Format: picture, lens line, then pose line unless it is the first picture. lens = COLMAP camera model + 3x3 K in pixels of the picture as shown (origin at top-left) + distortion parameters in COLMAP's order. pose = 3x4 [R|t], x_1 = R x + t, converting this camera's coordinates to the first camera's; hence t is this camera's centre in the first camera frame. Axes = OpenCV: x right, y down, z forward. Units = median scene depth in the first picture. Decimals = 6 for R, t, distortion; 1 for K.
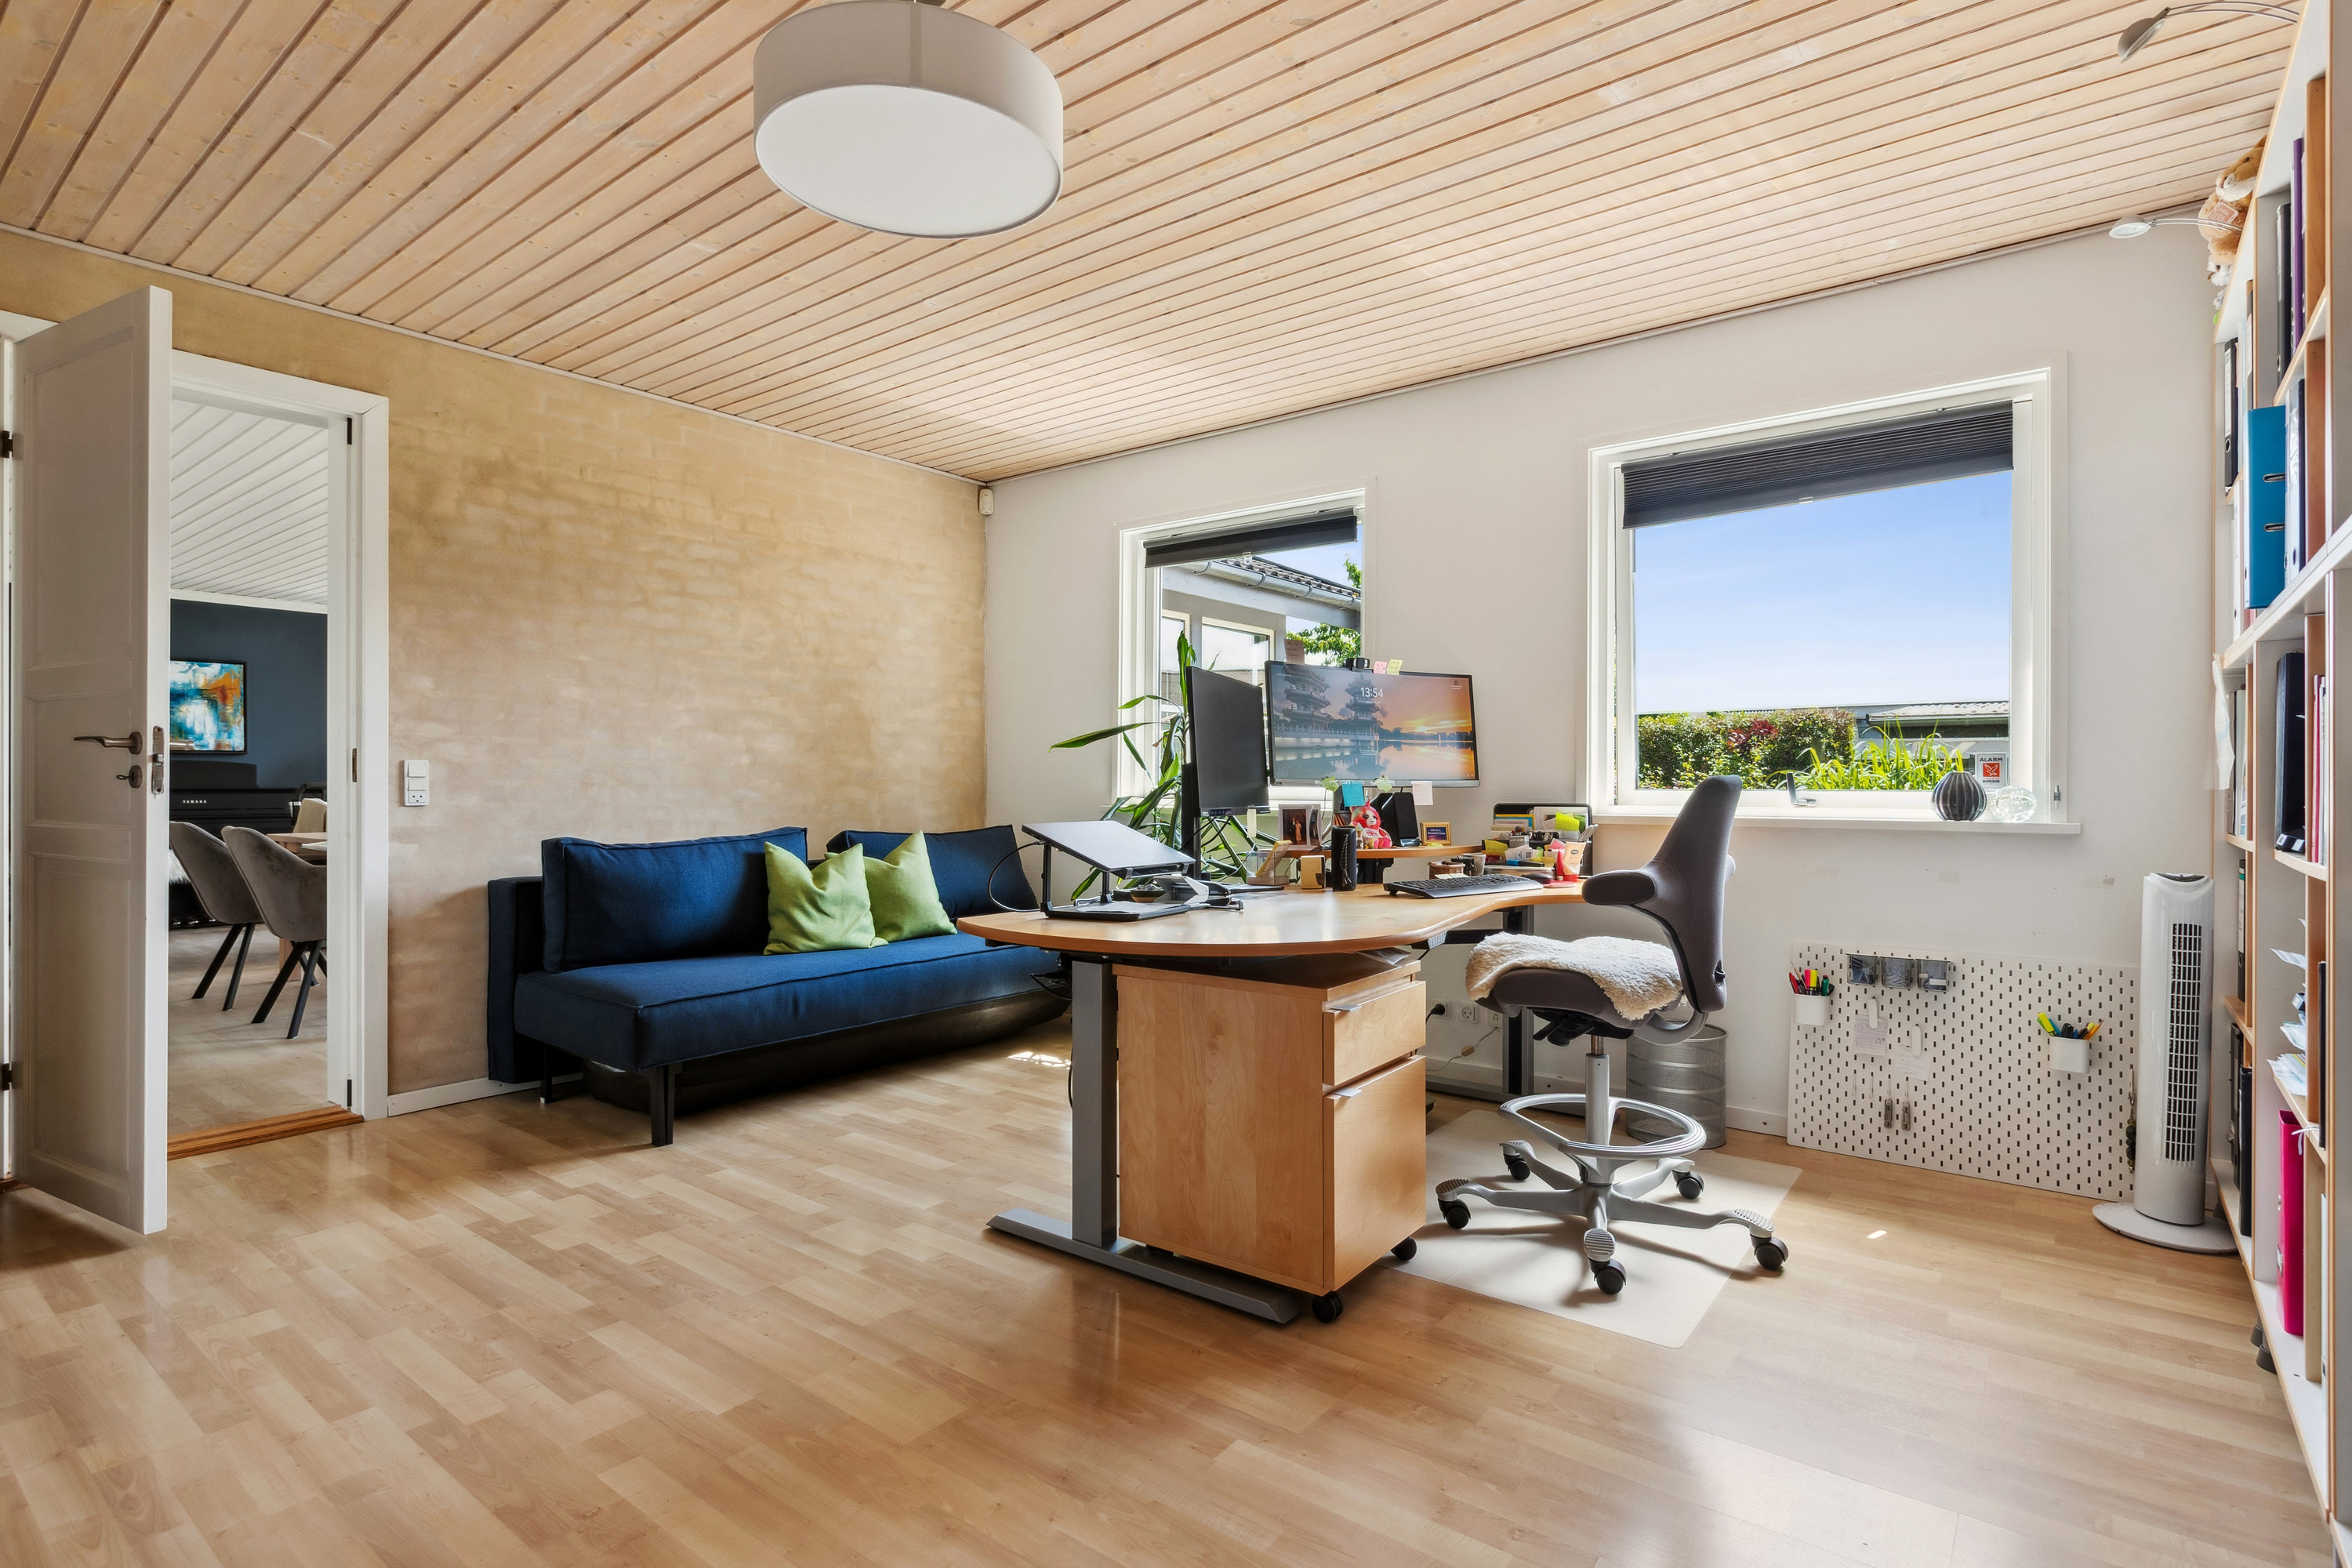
lens RADIAL K [[1161.0, 0, 1178.8], [0, 1161.0, 781.0], [0, 0, 1]] dist [0.000628, -0.004703]
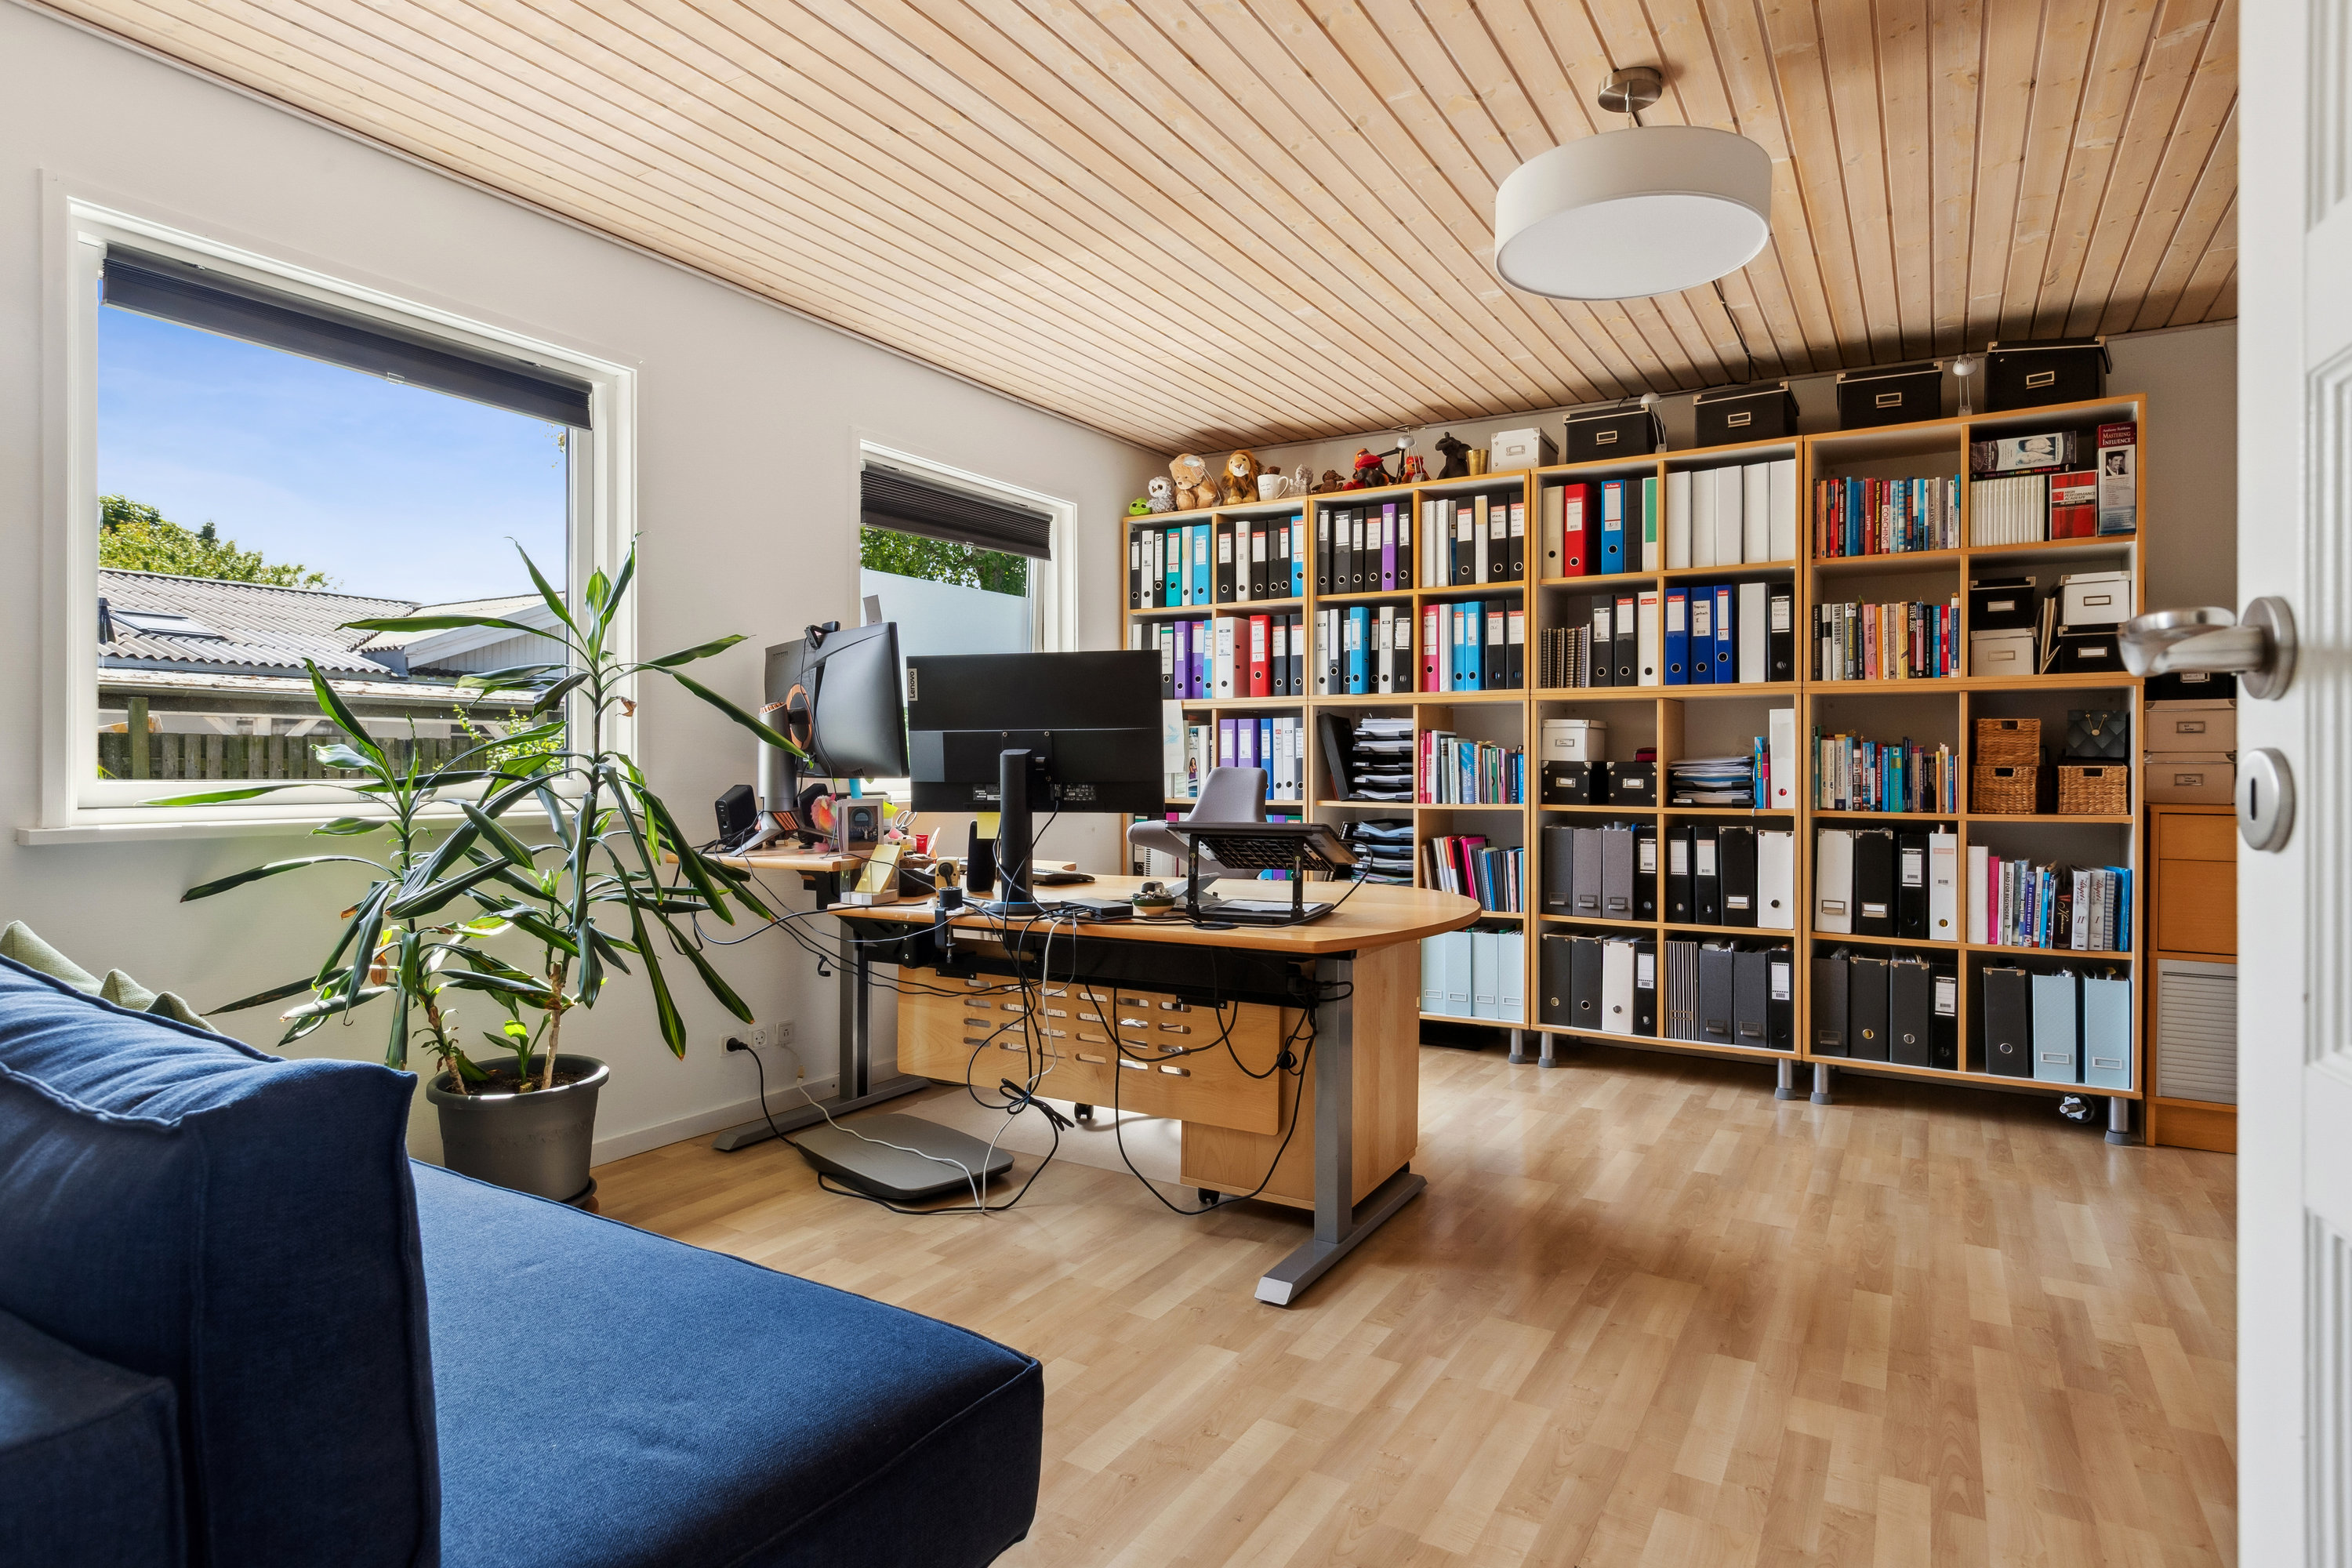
lens RADIAL K [[1236.9, 0, 1196.2], [0, 1236.9, 770.4], [0, 0, 1]] dist [0.000513, 0.000614]
pose [[-0.125860, -0.007860, 0.992017, -1.145926], [-0.007661, 0.999946, 0.006951, -0.013318], [-0.992018, -0.006725, -0.125913, 1.291918]]
